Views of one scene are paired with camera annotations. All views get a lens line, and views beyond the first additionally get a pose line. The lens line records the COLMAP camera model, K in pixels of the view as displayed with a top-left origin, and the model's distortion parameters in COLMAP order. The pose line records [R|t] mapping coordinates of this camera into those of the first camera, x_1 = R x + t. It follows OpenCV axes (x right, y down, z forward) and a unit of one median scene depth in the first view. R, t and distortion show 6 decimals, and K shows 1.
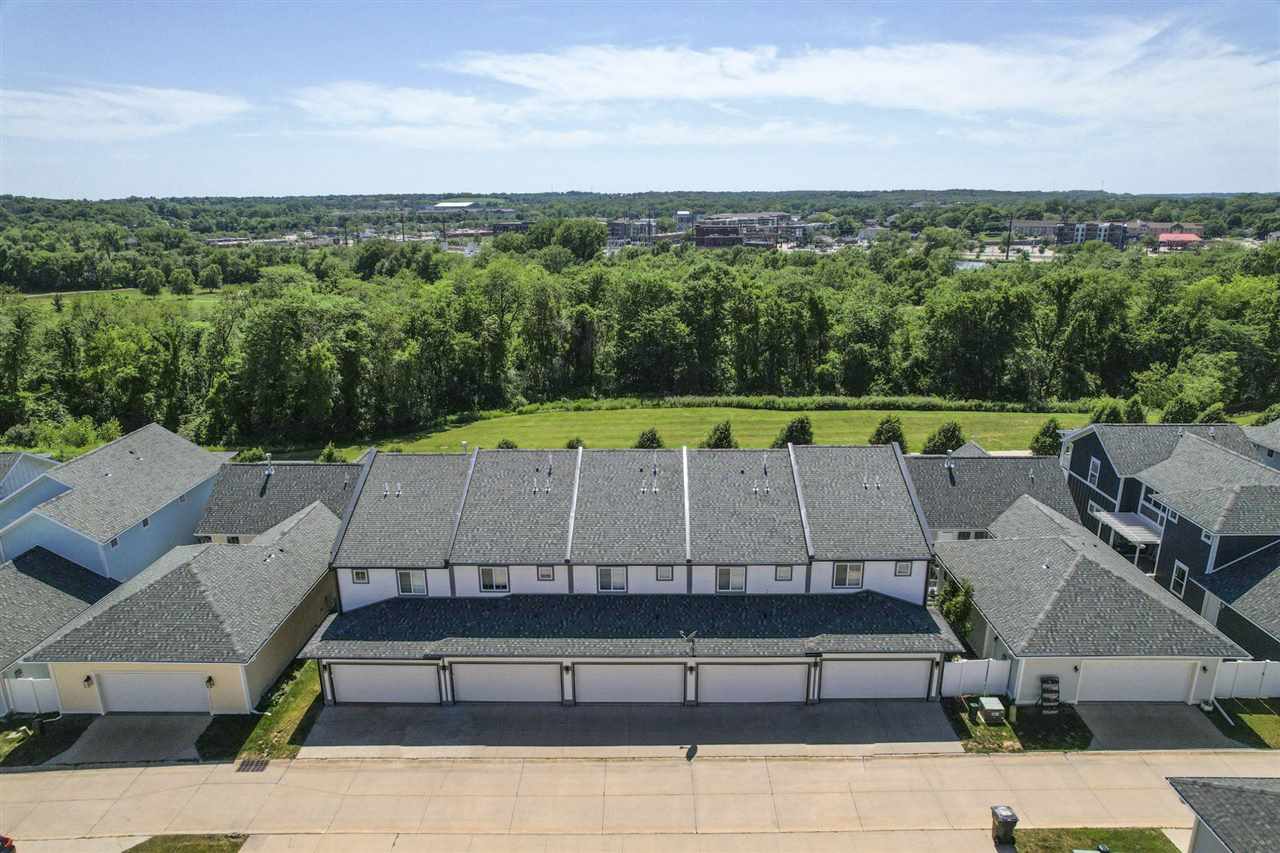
lens RADIAL K [[814.7, 0, 642.3], [0, 814.7, 442.3], [0, 0, 1]] dist [-0.072283, 0.065745]
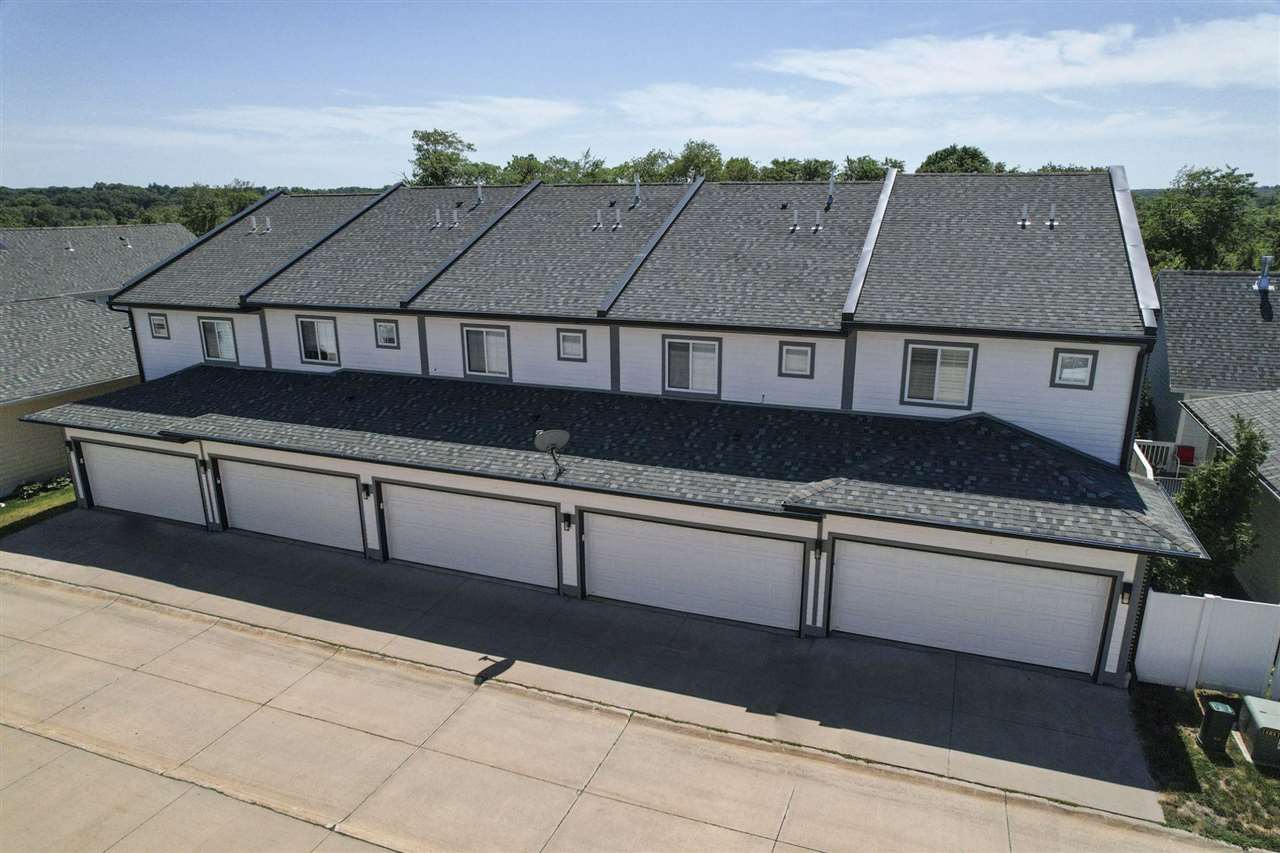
lens RADIAL K [[814.7, 0, 642.3], [0, 814.7, 442.3], [0, 0, 1]] dist [-0.072283, 0.065745]
pose [[0.936051, 0.102891, -0.336485, 0.258374], [-0.104545, 0.994432, 0.013250, 0.214809], [0.335975, 0.022775, 0.941595, 0.528084]]
